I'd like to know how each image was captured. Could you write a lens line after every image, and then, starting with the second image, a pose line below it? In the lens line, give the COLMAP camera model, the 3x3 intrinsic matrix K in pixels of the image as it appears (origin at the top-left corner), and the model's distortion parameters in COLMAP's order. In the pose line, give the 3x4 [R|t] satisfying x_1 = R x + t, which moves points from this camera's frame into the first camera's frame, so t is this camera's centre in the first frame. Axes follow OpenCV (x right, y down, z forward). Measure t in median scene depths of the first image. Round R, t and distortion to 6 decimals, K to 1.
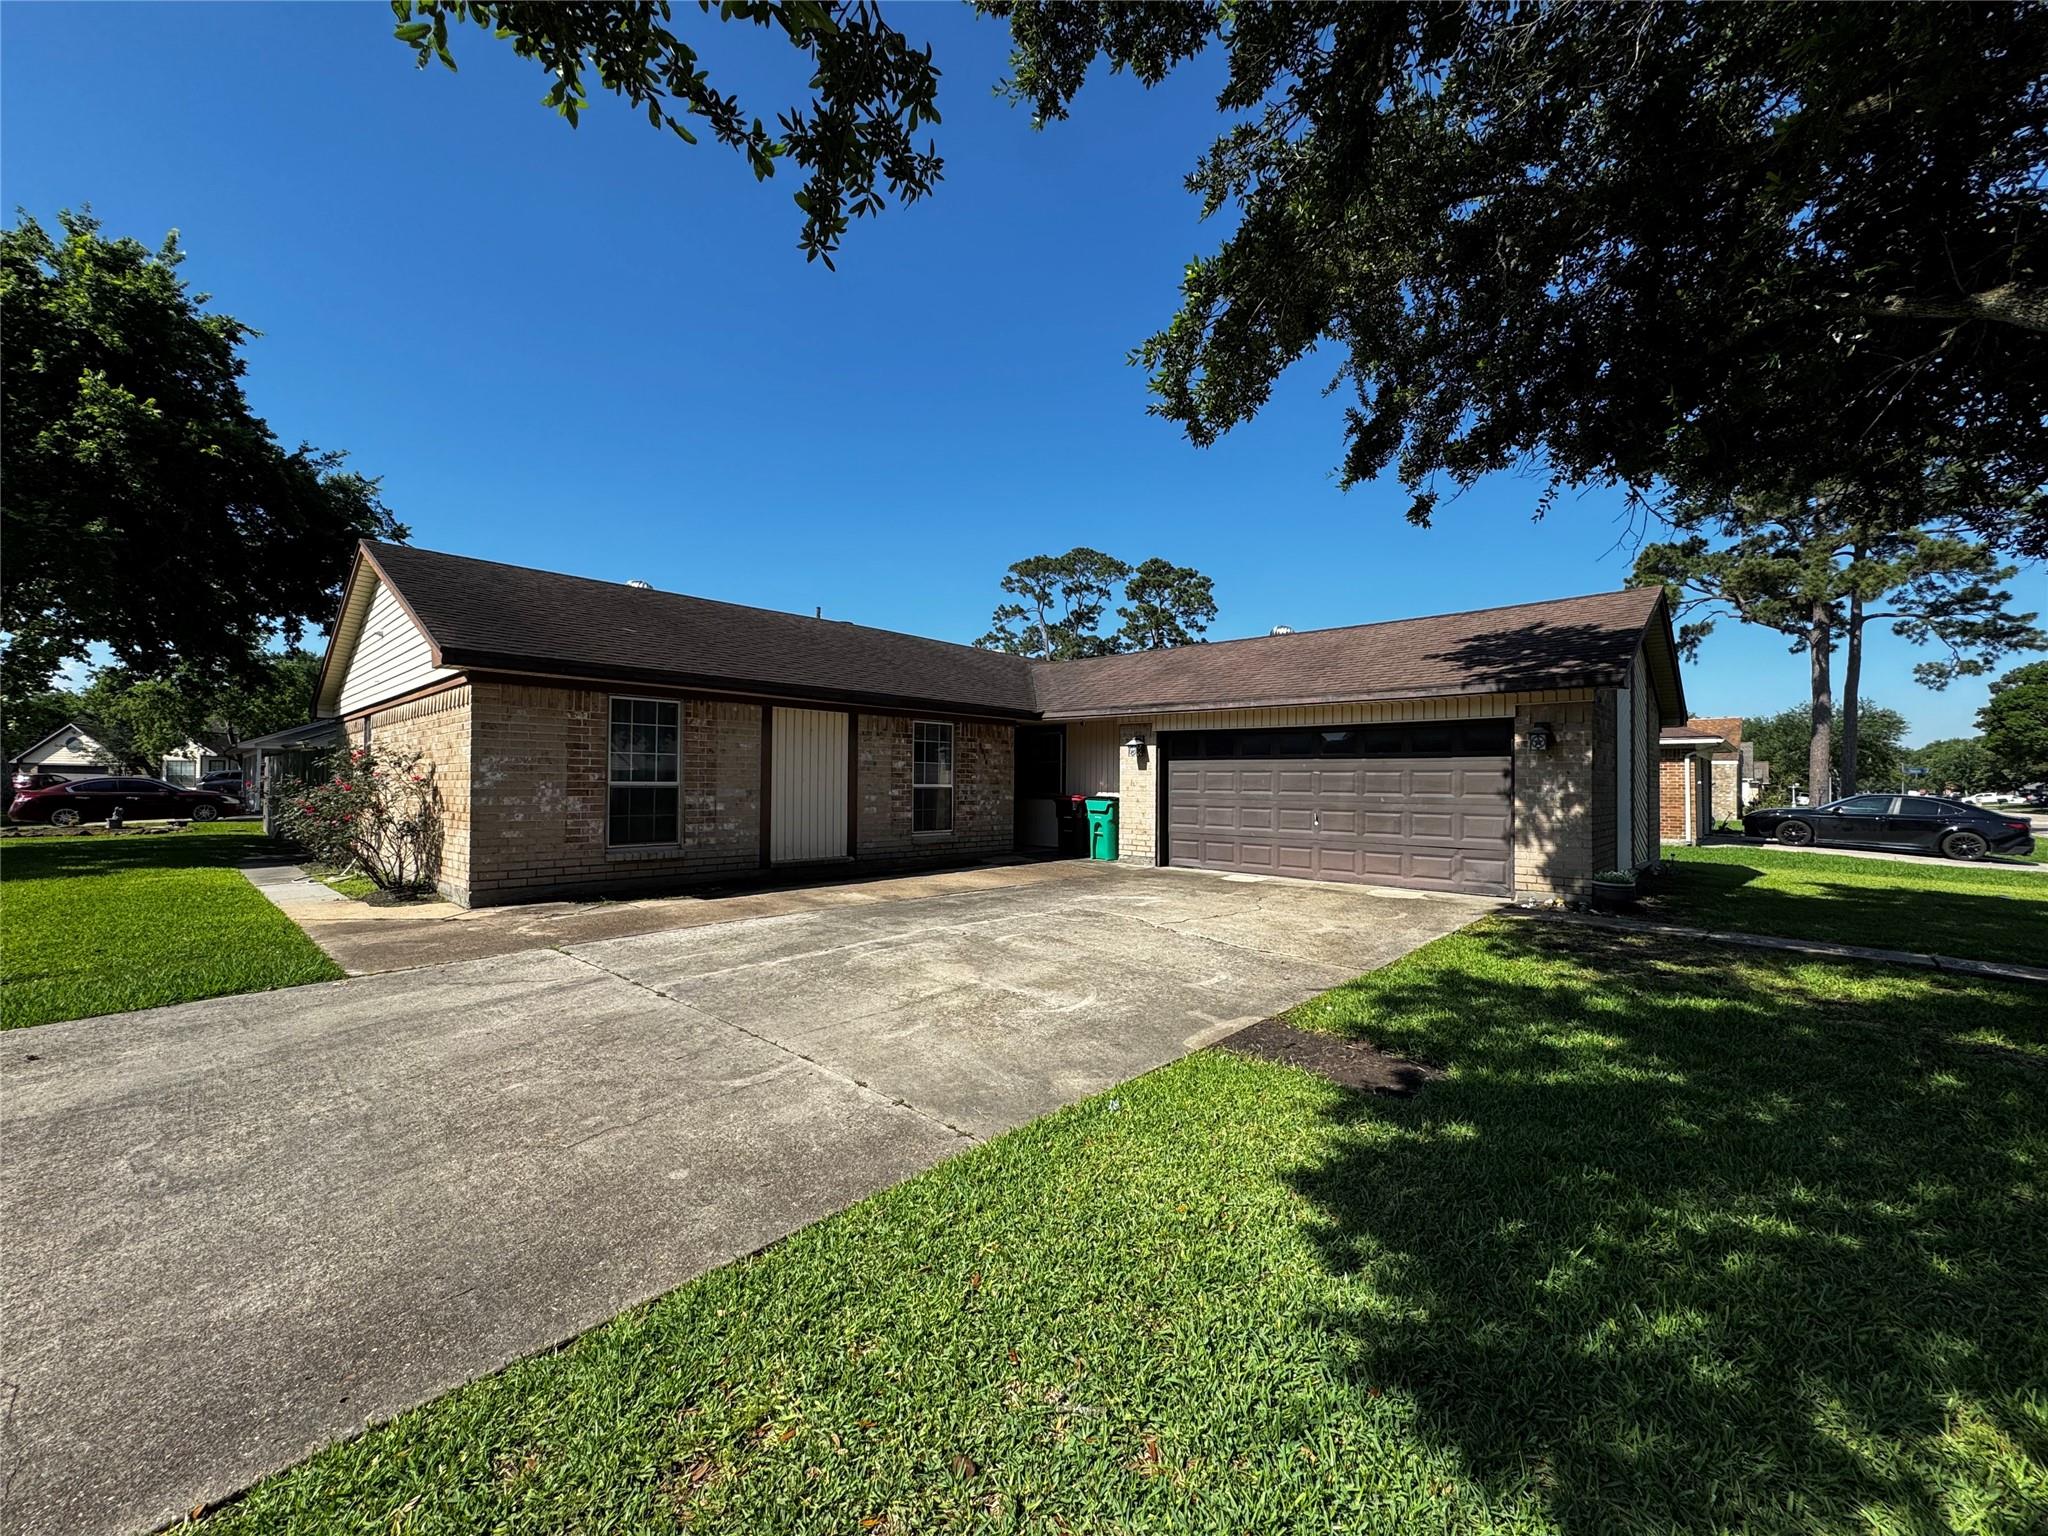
lens RADIAL K [[813.1, 0, 1024.0], [0, 813.1, 768.0], [0, 0, 1]] dist [-0.002510, -0.000257]
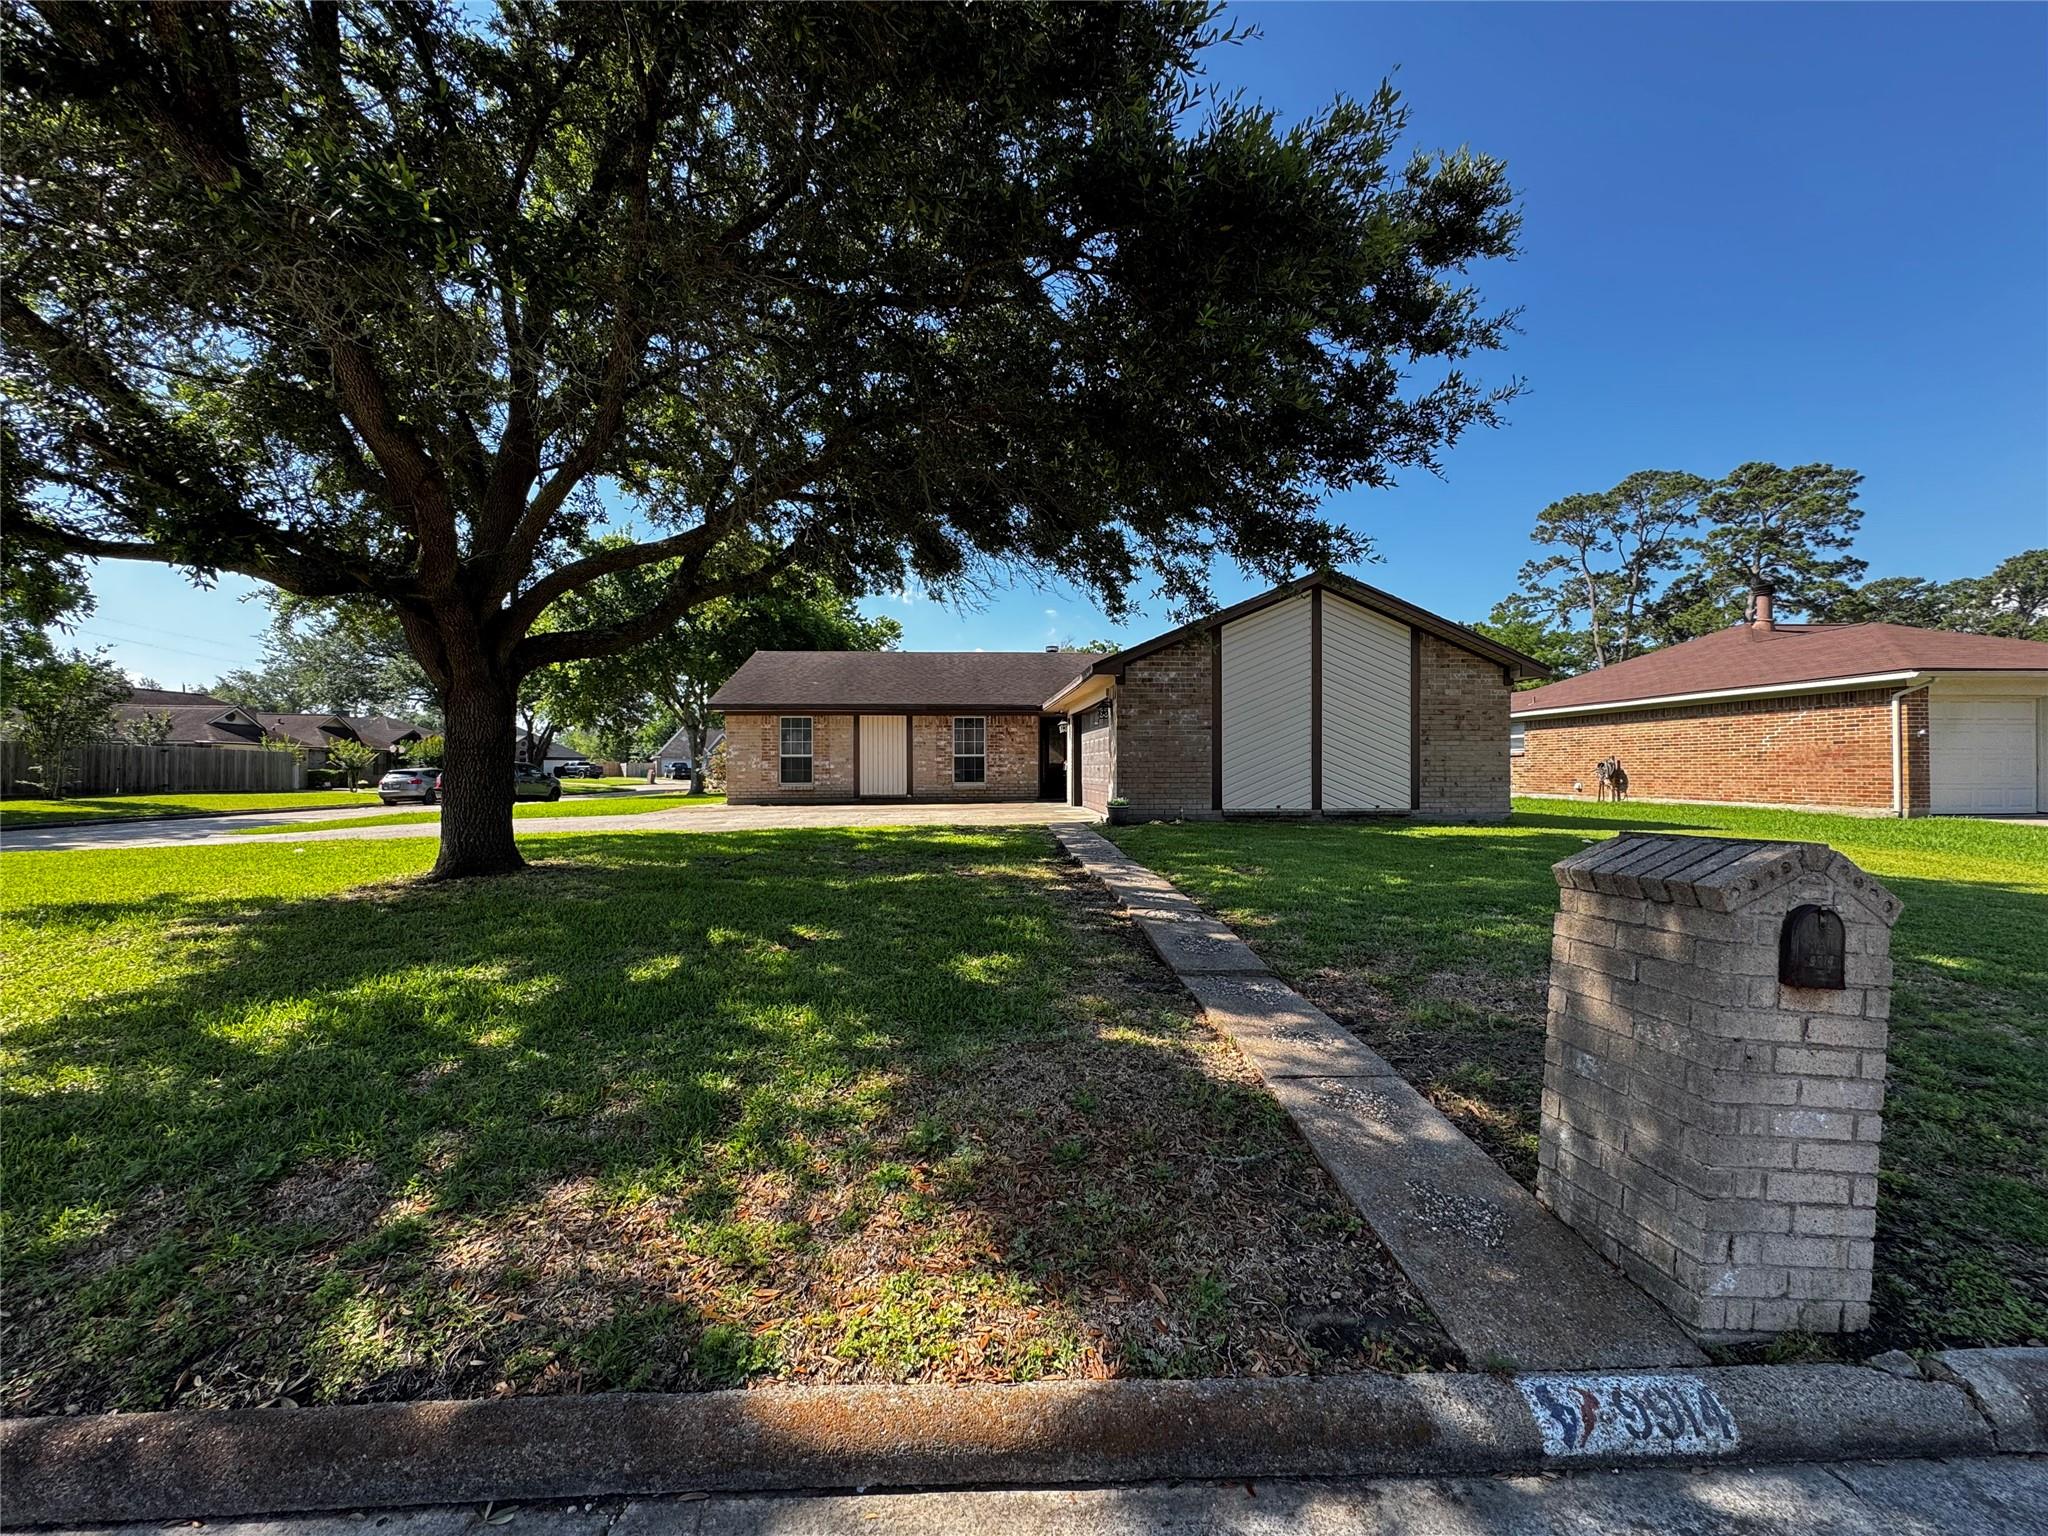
lens RADIAL K [[813.1, 0, 1024.0], [0, 813.1, 768.0], [0, 0, 1]] dist [-0.002510, -0.000257]
pose [[0.732020, -0.013232, -0.681155, 1.026025], [0.023432, 0.999709, 0.005761, 0.037980], [0.680881, -0.020178, 0.732116, -0.127960]]
